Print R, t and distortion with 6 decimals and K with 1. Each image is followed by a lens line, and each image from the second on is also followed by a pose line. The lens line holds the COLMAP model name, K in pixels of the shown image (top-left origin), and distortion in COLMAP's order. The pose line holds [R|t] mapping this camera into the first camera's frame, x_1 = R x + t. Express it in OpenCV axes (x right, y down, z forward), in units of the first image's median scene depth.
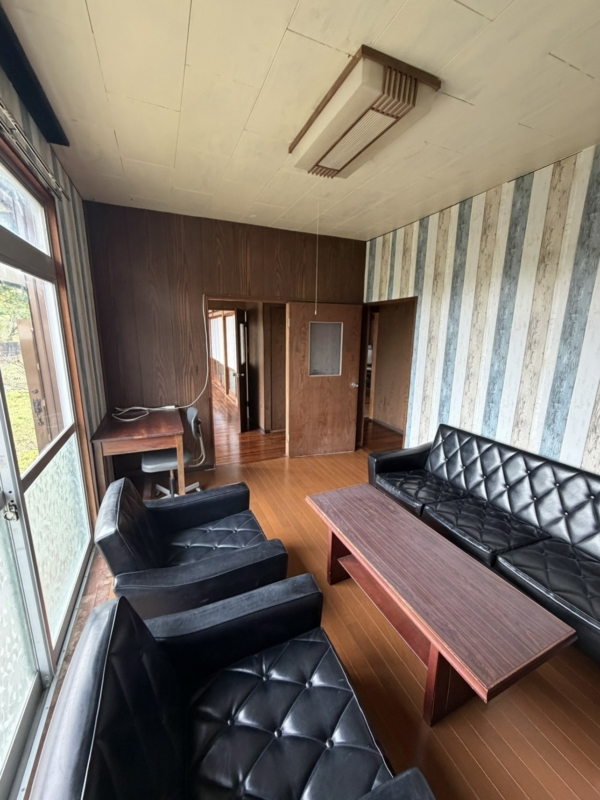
lens RADIAL K [[321.9, 0, 301.0], [0, 321.9, 400.1], [0, 0, 1]] dist [0.000704, 0.000137]
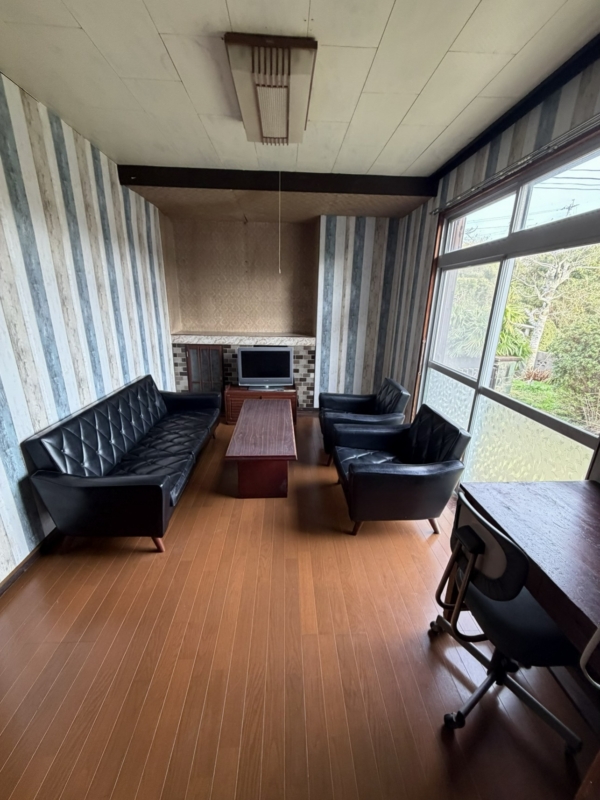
lens RADIAL K [[321.9, 0, 298.6], [0, 321.9, 400.4], [0, 0, 1]] dist [0.000704, 0.000137]
pose [[-0.931879, -0.142562, 0.333583, -0.272630], [0.041927, 0.871059, 0.489385, -0.323008], [-0.360338, 0.470034, -0.805745, 1.510643]]
